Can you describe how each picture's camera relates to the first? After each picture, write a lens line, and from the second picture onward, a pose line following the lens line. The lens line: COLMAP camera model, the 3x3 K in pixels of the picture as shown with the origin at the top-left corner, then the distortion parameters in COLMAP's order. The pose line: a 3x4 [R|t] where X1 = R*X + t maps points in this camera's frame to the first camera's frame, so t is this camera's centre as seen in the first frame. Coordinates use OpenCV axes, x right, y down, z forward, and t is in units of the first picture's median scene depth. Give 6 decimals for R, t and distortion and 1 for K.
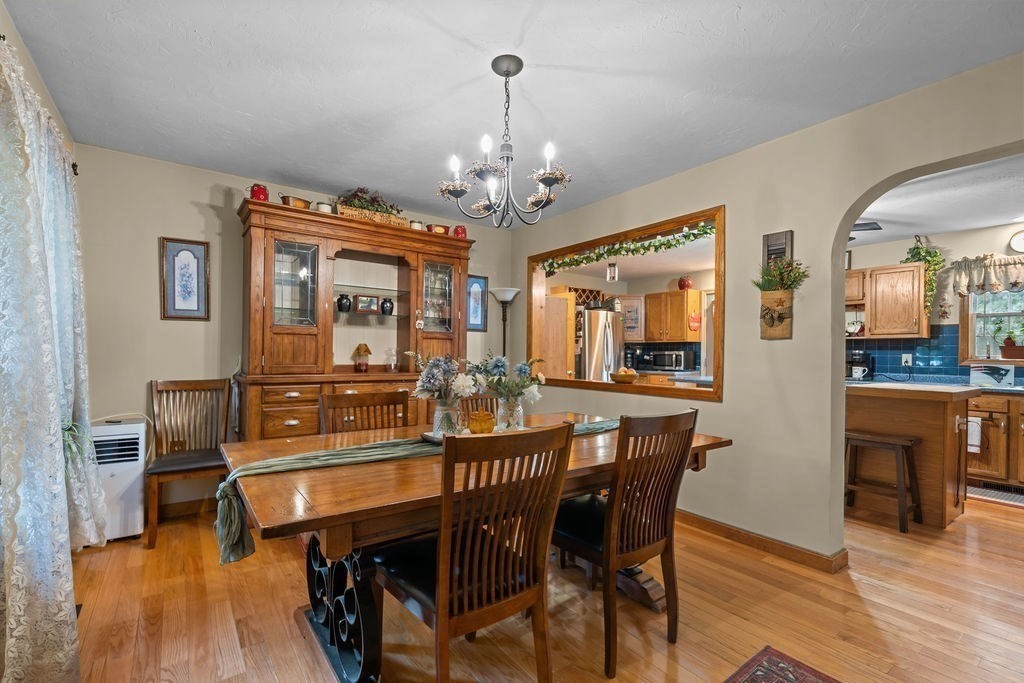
lens RADIAL K [[453.9, 0, 506.1], [0, 453.9, 356.5], [0, 0, 1]] dist [-0.004220, -0.000224]
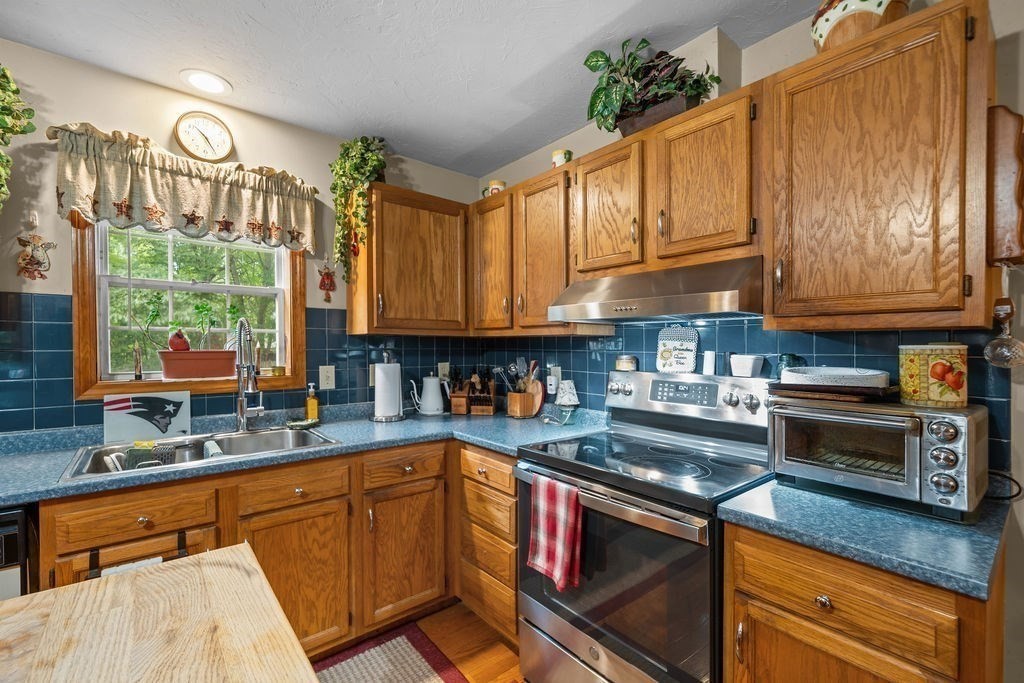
lens RADIAL K [[453.9, 0, 509.3], [0, 453.9, 351.8], [0, 0, 1]] dist [-0.004220, -0.000224]
pose [[-0.049743, -0.018990, 0.998582, 0.614250], [0.011444, 0.999743, 0.019582, -0.027464], [-0.998697, 0.012402, -0.049512, 0.666952]]
